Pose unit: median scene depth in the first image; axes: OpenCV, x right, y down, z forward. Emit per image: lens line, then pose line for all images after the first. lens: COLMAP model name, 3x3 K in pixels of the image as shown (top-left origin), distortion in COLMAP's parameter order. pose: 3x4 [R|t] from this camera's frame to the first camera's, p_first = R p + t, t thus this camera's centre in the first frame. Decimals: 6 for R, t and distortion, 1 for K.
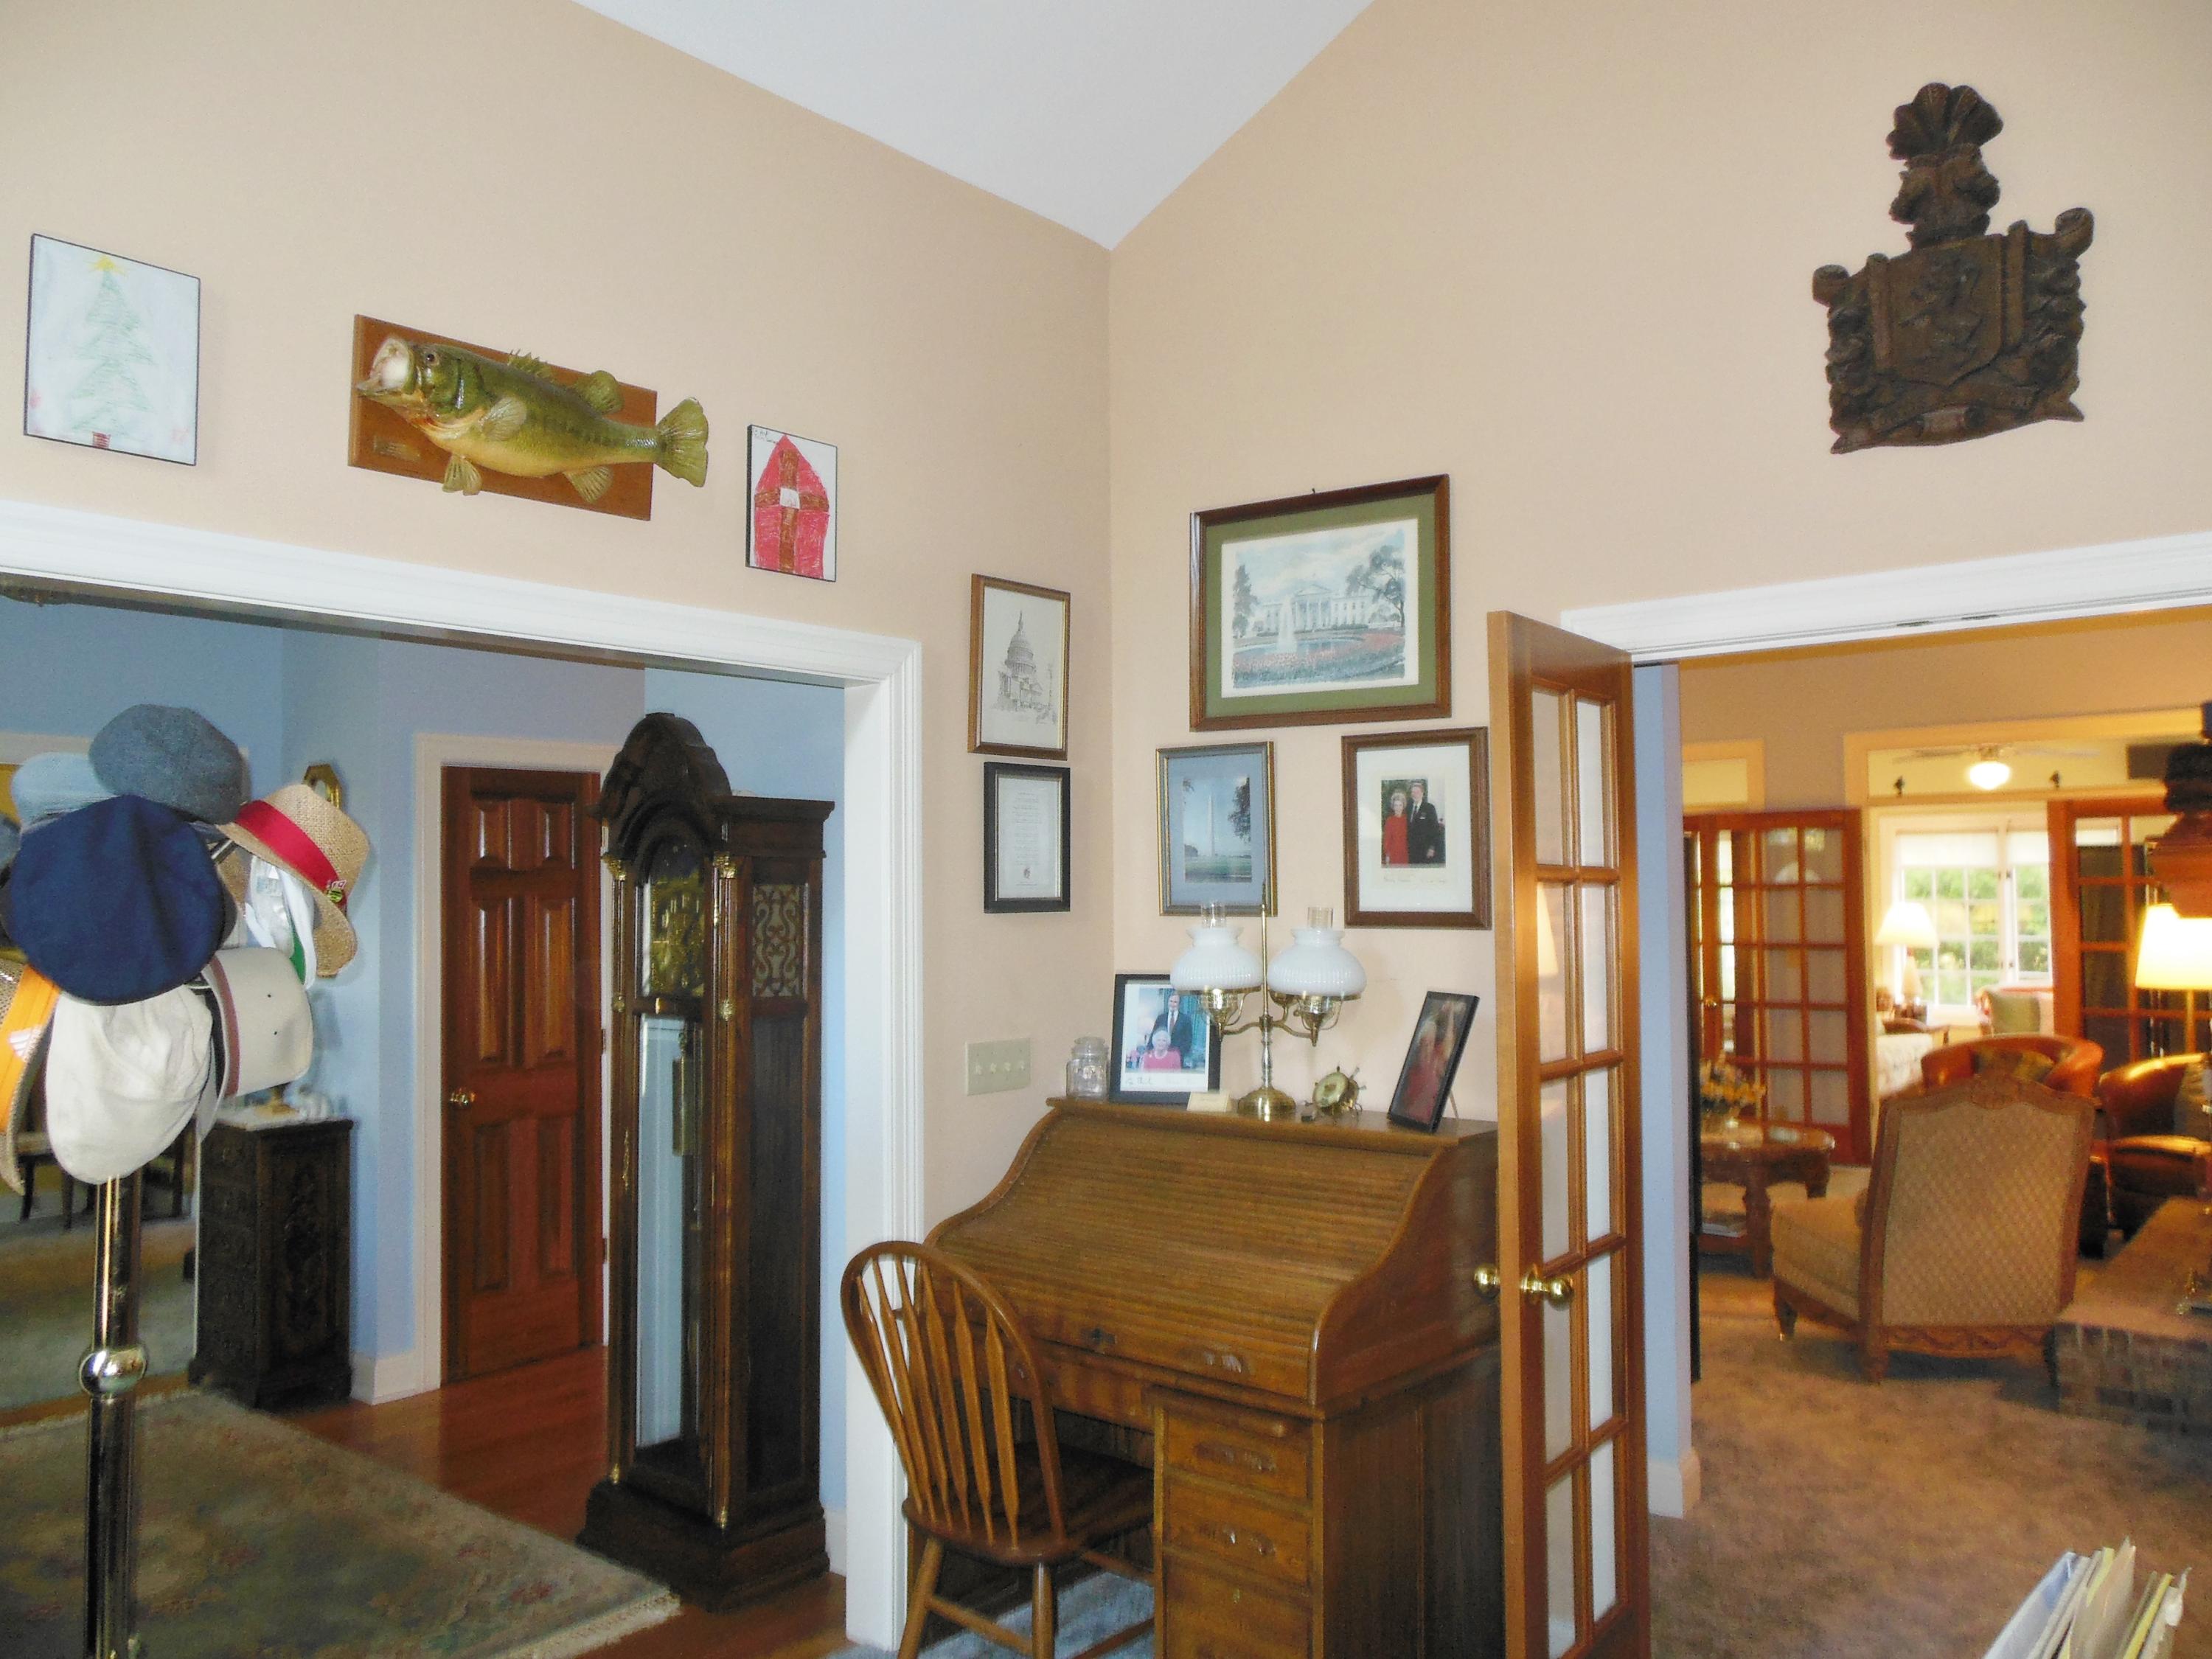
lens RADIAL K [[1679.9, 0, 1092.0], [0, 1679.9, 813.2], [0, 0, 1]] dist [-0.079685, 0.113081]
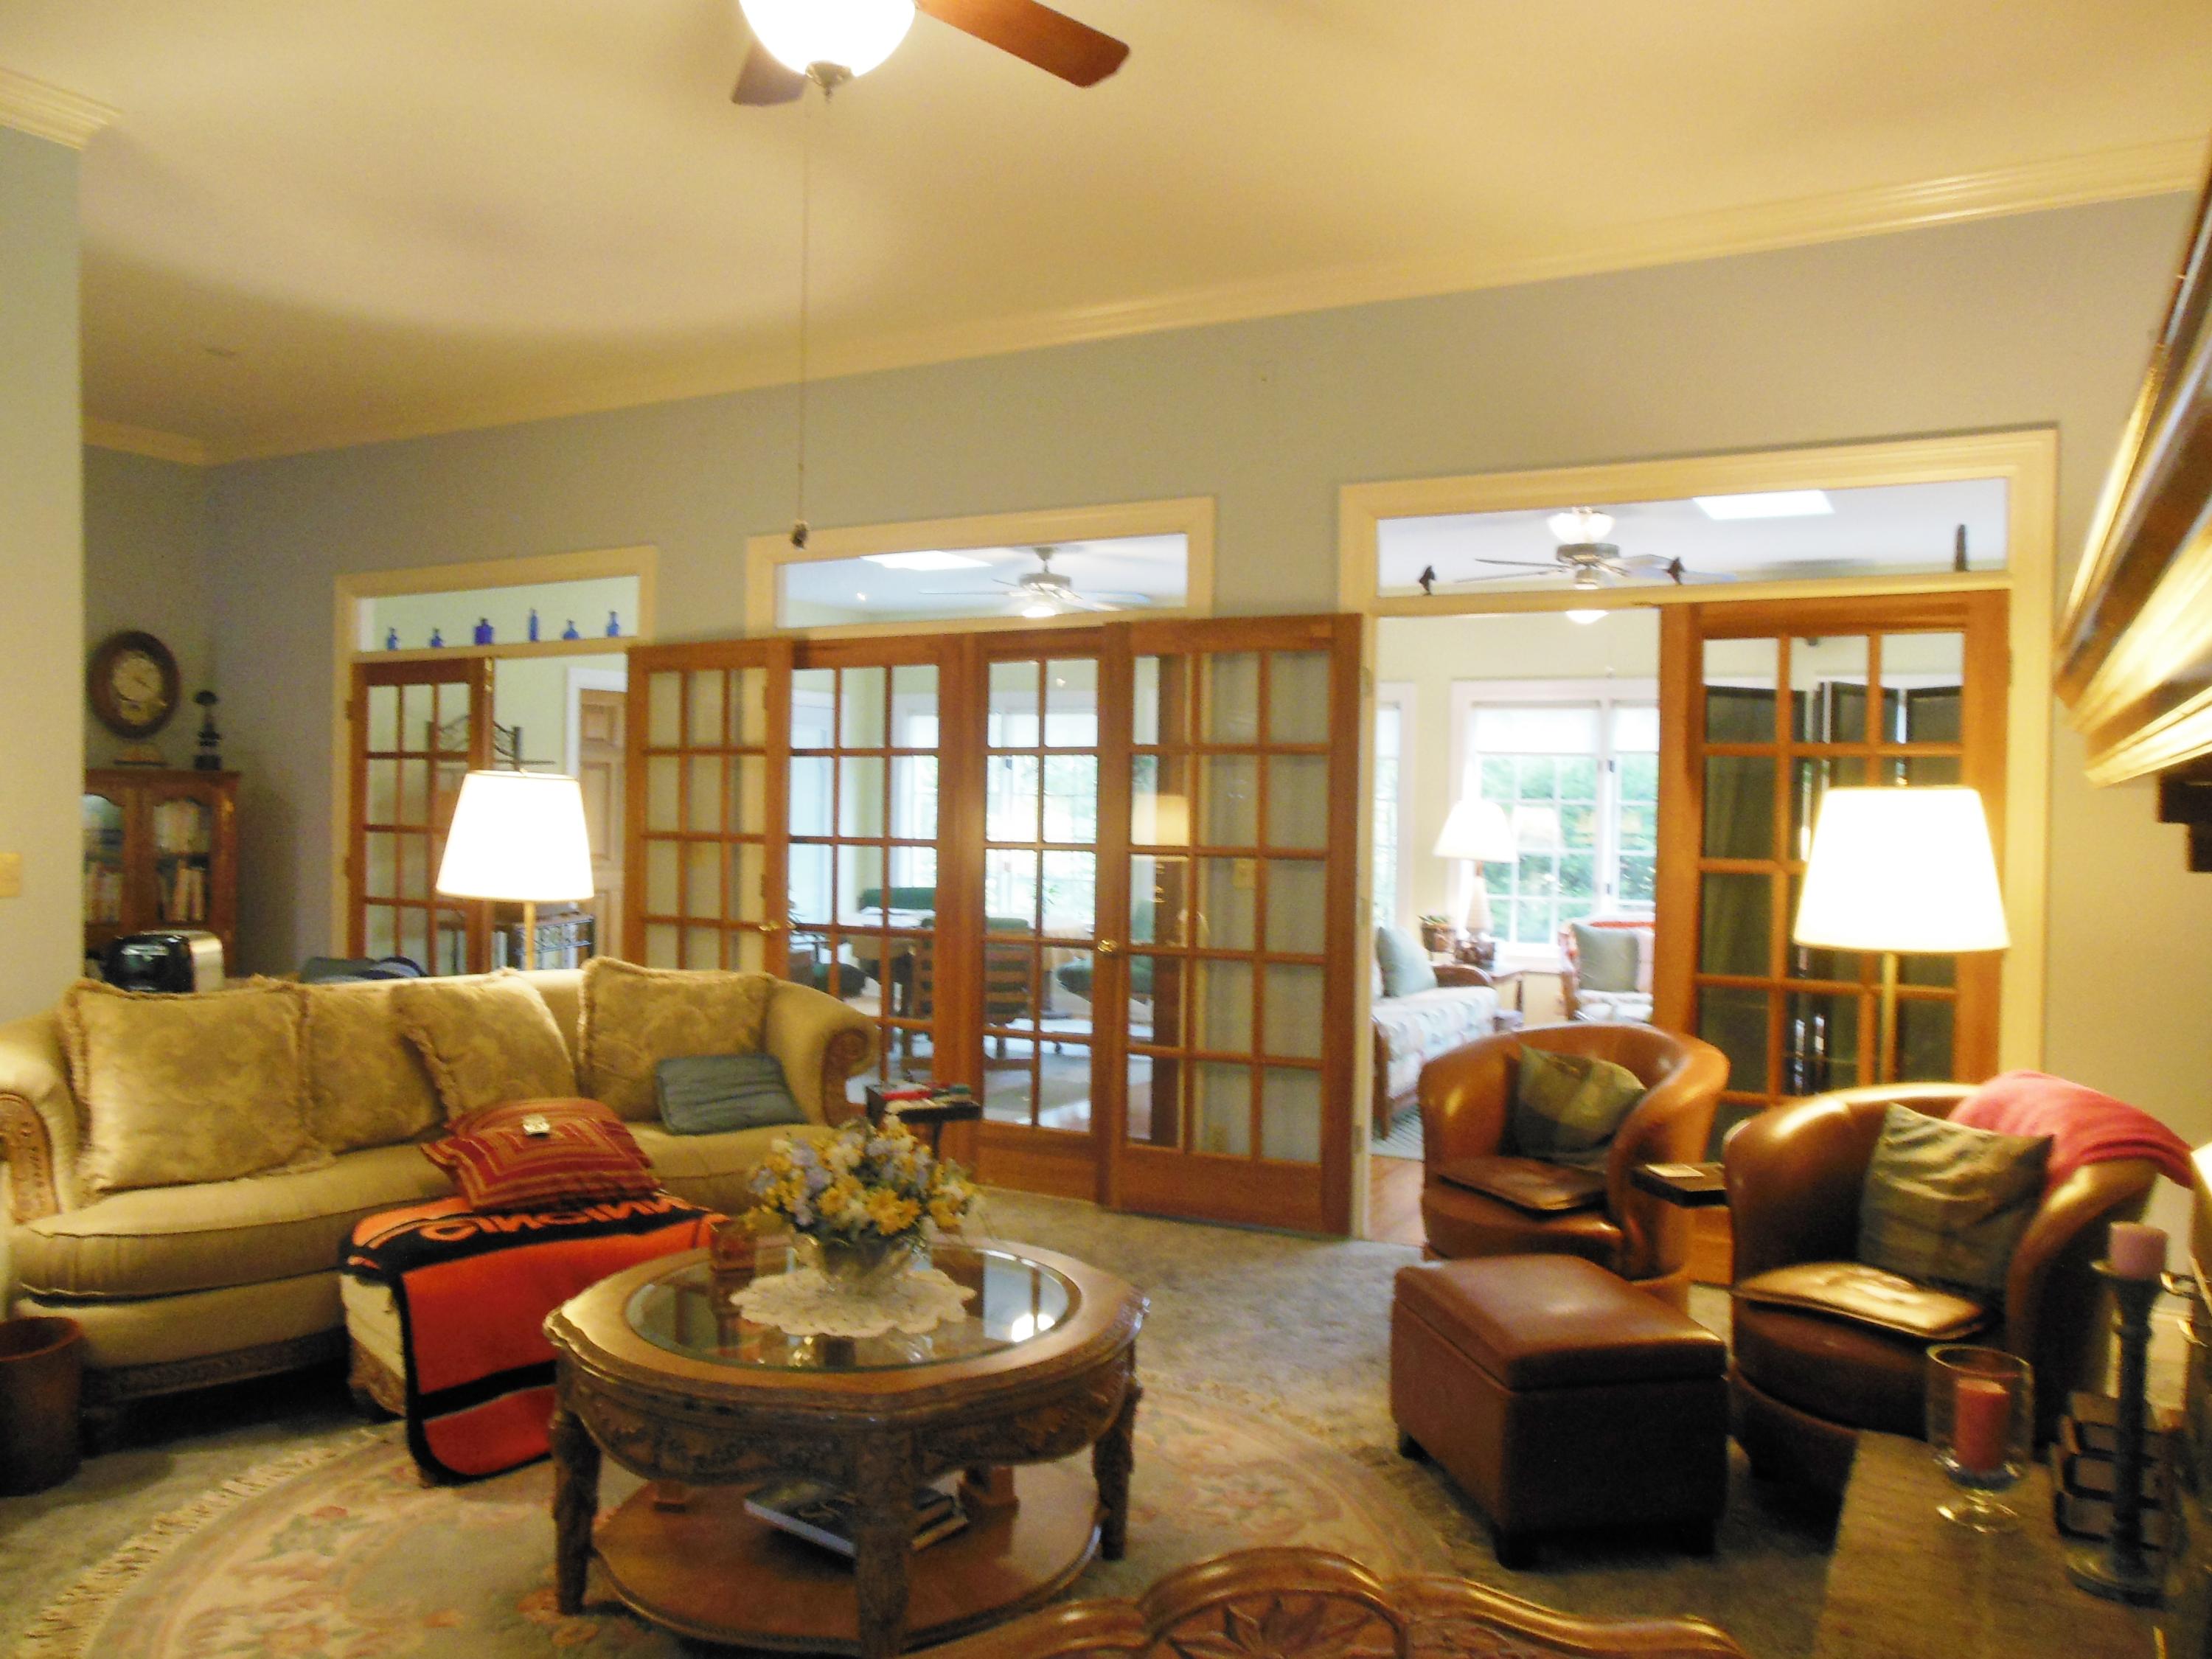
lens RADIAL K [[1679.9, 0, 1110.6], [0, 1679.9, 824.1], [0, 0, 1]] dist [-0.079685, 0.113081]
pose [[0.979276, 0.020594, 0.201483, 0.478379], [-0.033038, 0.997735, 0.058593, 0.067594], [-0.199820, -0.064035, 0.977738, 0.815182]]
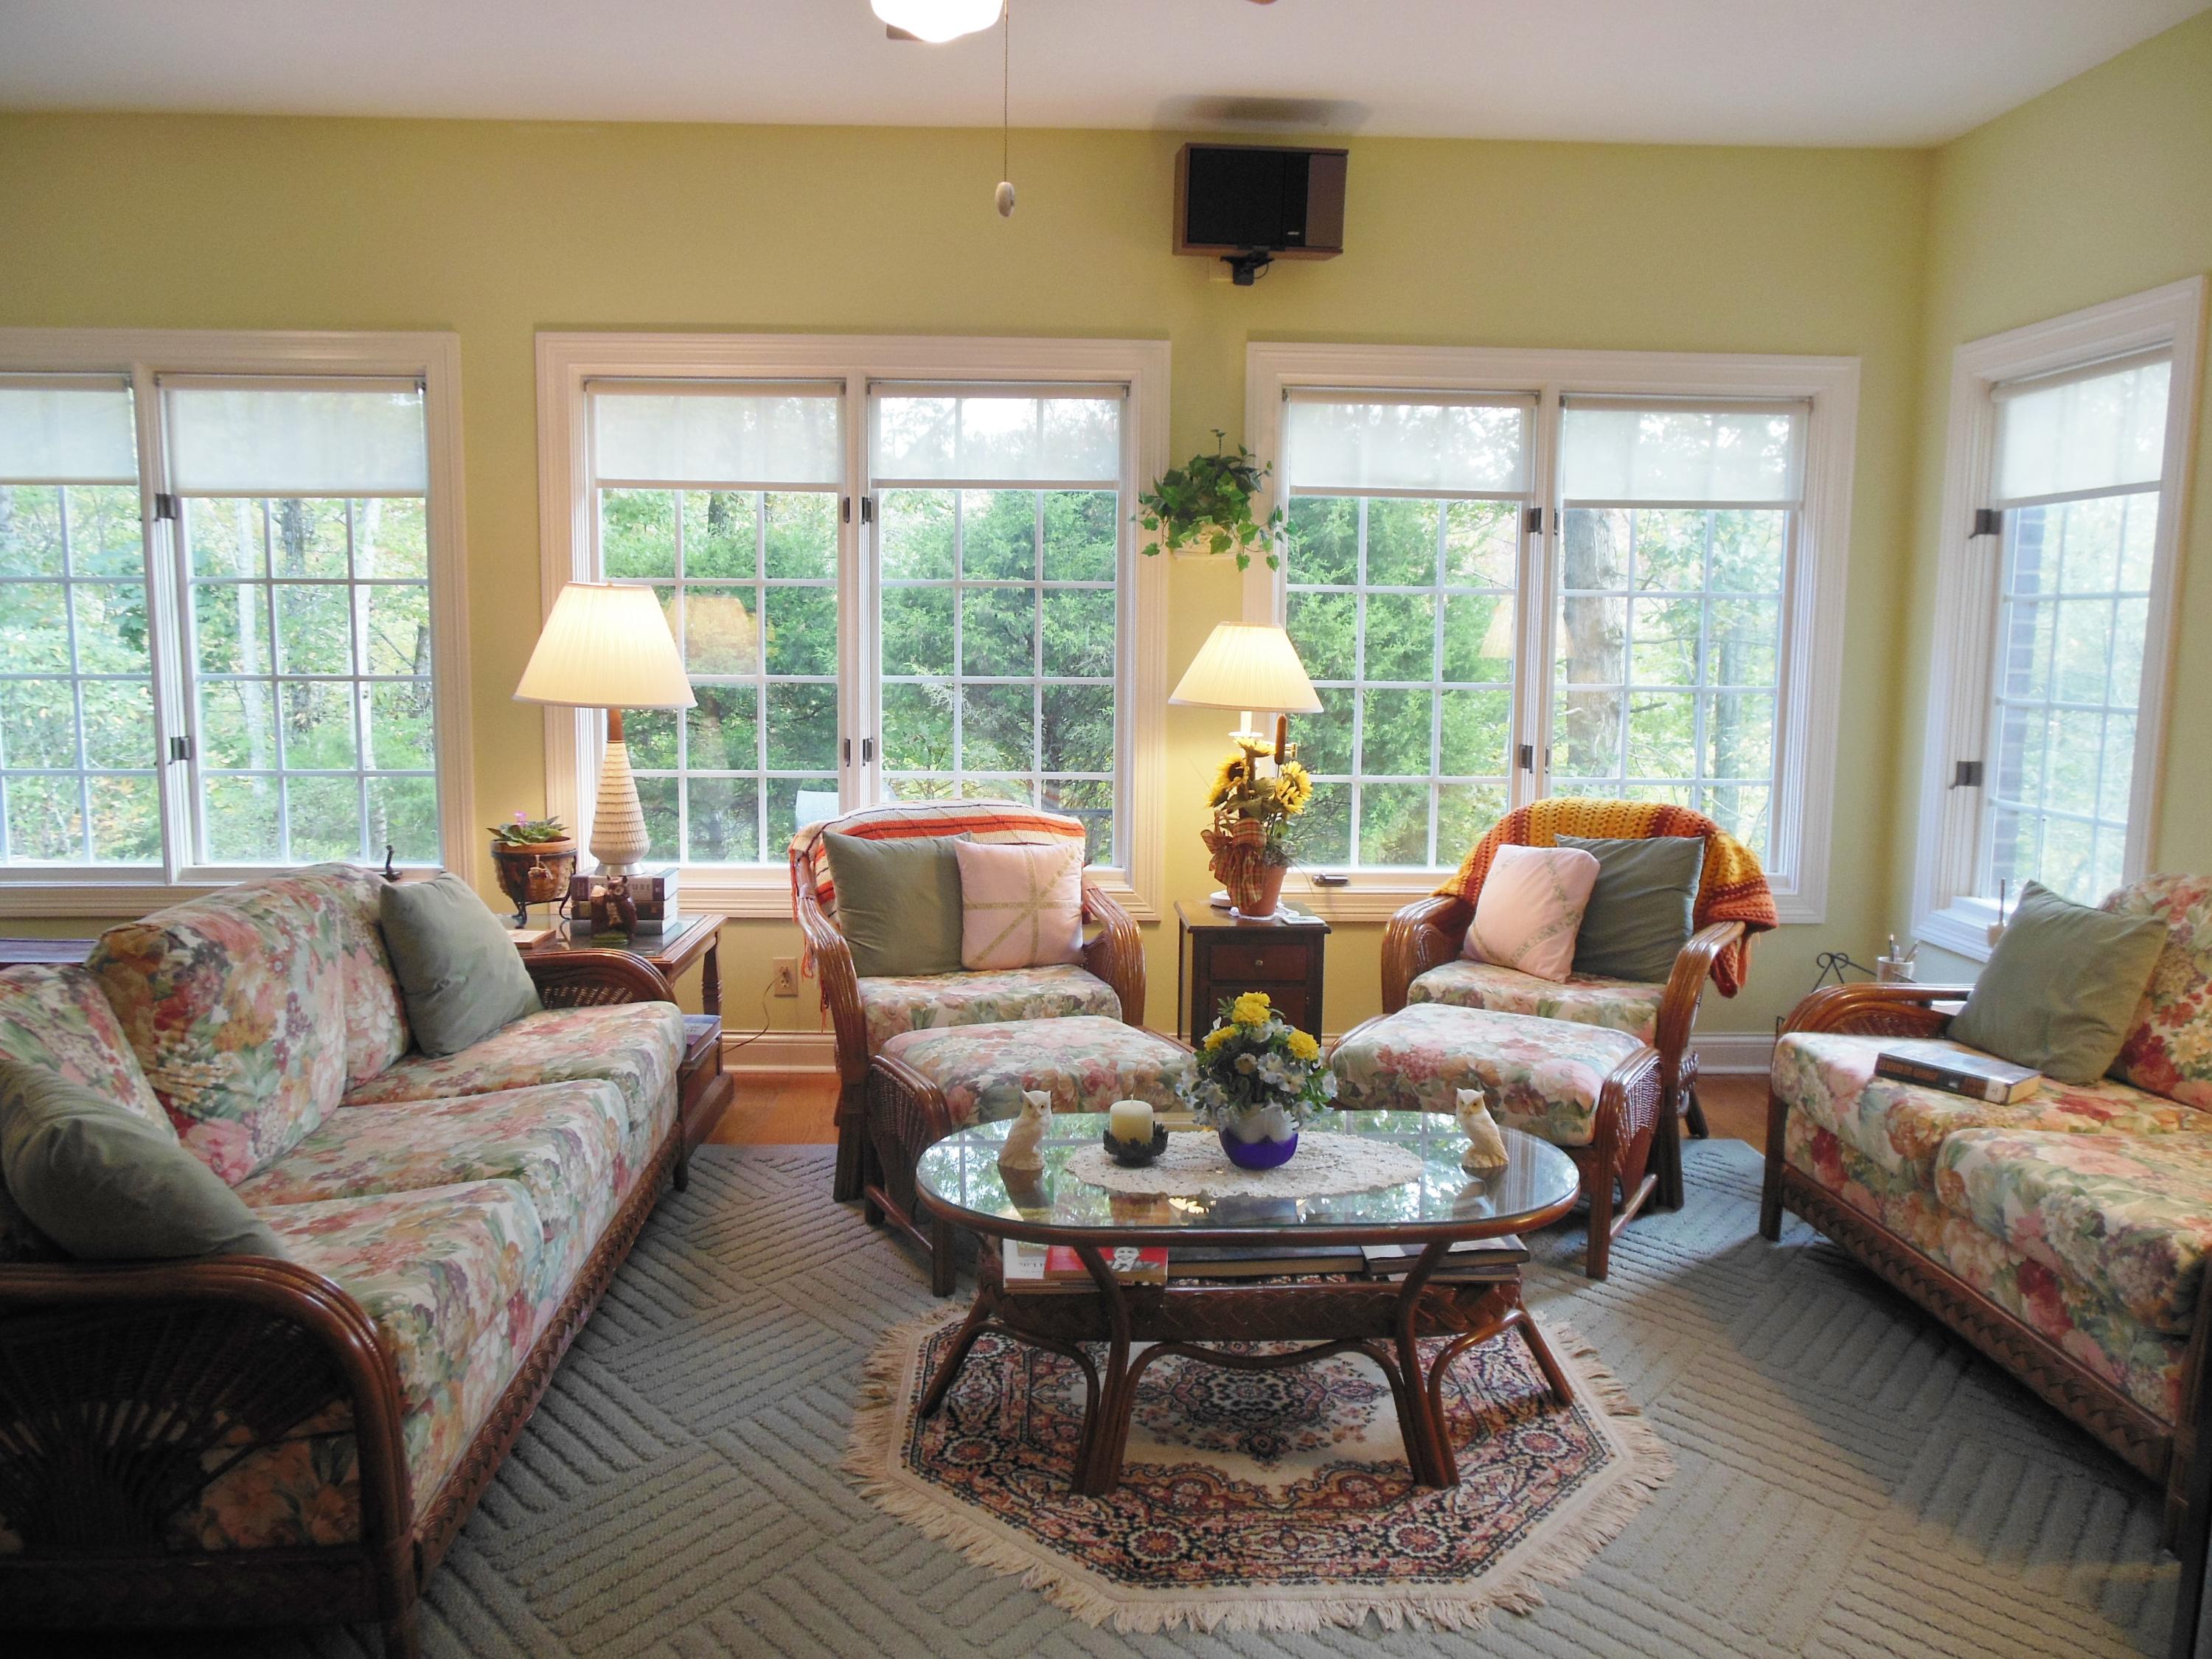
lens RADIAL K [[1679.9, 0, 1114.6], [0, 1679.9, 840.7], [0, 0, 1]] dist [-0.079685, 0.113081]
pose [[0.743899, -0.069410, 0.664678, 0.856995], [-0.047396, 0.986608, 0.156072, 0.124225], [-0.666609, -0.147605, 0.730647, 1.709351]]
